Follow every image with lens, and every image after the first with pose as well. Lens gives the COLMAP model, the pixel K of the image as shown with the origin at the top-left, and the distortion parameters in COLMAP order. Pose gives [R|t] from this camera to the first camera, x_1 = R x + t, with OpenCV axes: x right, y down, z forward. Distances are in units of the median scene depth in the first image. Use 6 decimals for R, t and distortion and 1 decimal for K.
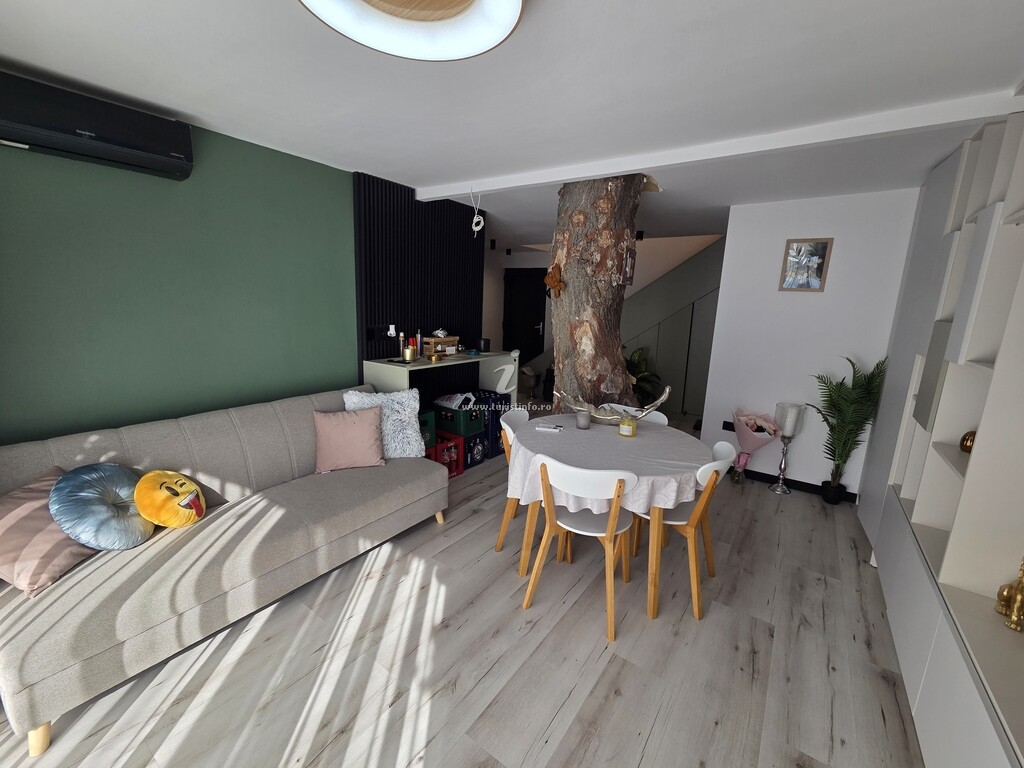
lens RADIAL K [[419.6, 0, 513.8], [0, 419.6, 375.1], [0, 0, 1]] dist [0.002570, -0.000066]
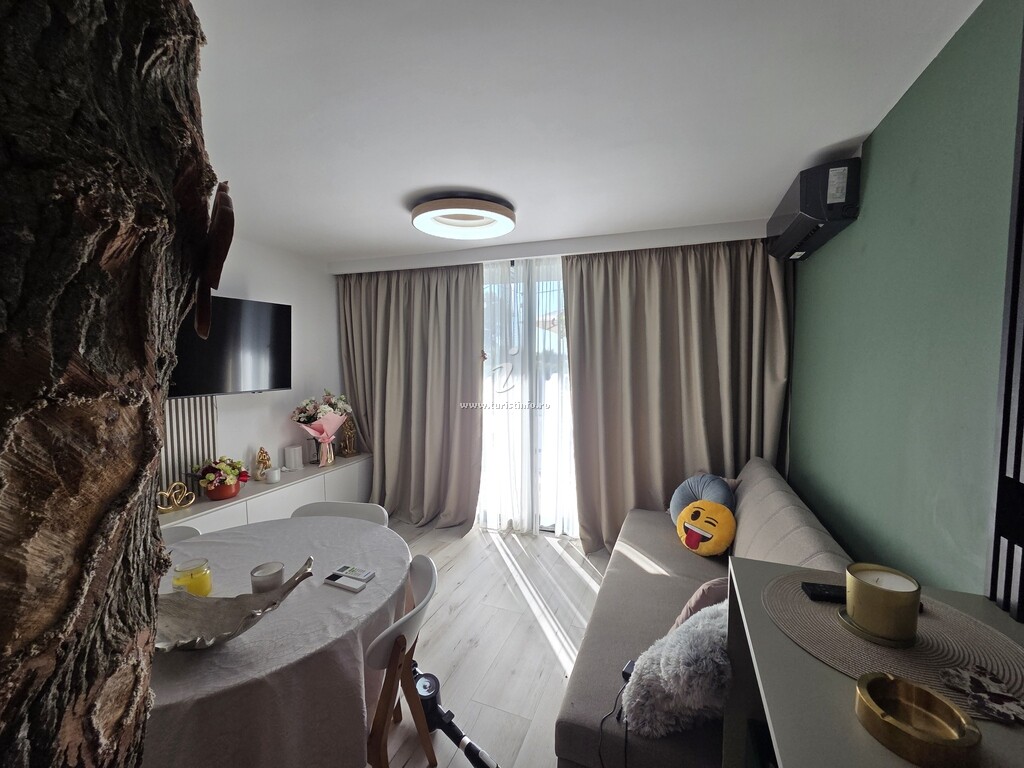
lens RADIAL K [[419.6, 0, 517.3], [0, 419.6, 378.5], [0, 0, 1]] dist [0.002570, -0.000066]
pose [[-0.969601, -0.018443, -0.243994, 0.001525], [-0.073553, 0.973007, 0.218742, -0.224118], [0.233374, 0.230039, -0.944785, 1.266178]]
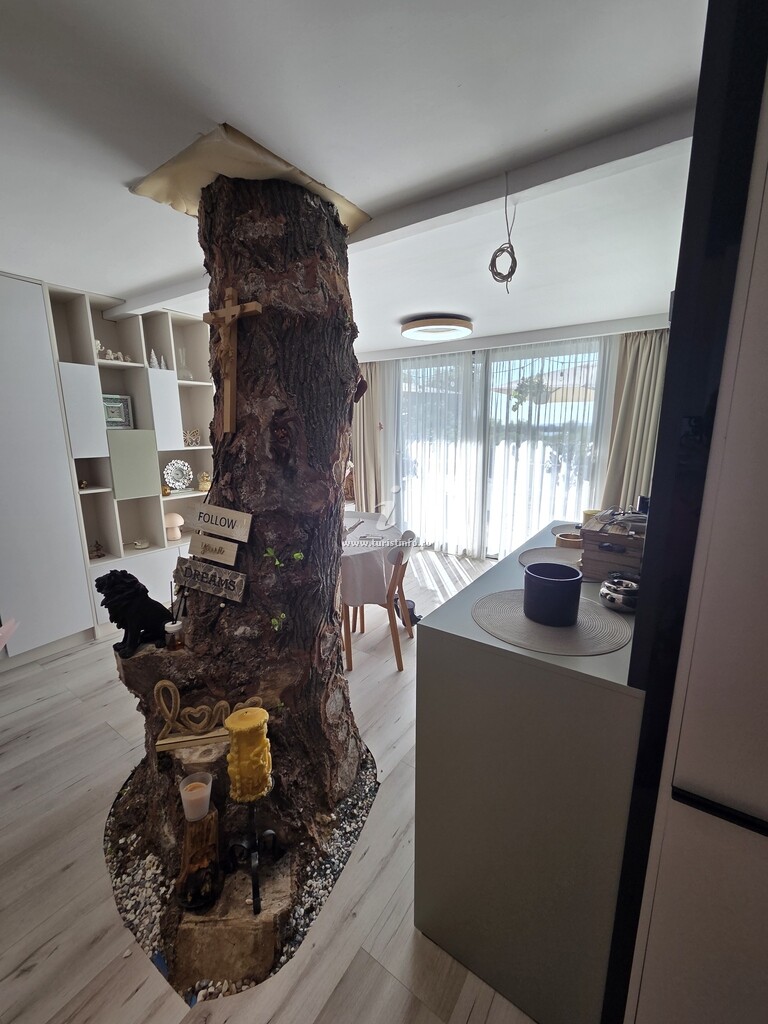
lens RADIAL K [[419.6, 0, 386.3], [0, 419.6, 516.6], [0, 0, 1]] dist [0.002570, -0.000066]
pose [[-0.999583, -0.027210, -0.009618, 0.046477], [-0.028827, 0.925383, 0.377935, -0.294775], [-0.001383, 0.378055, -0.925782, 1.697895]]
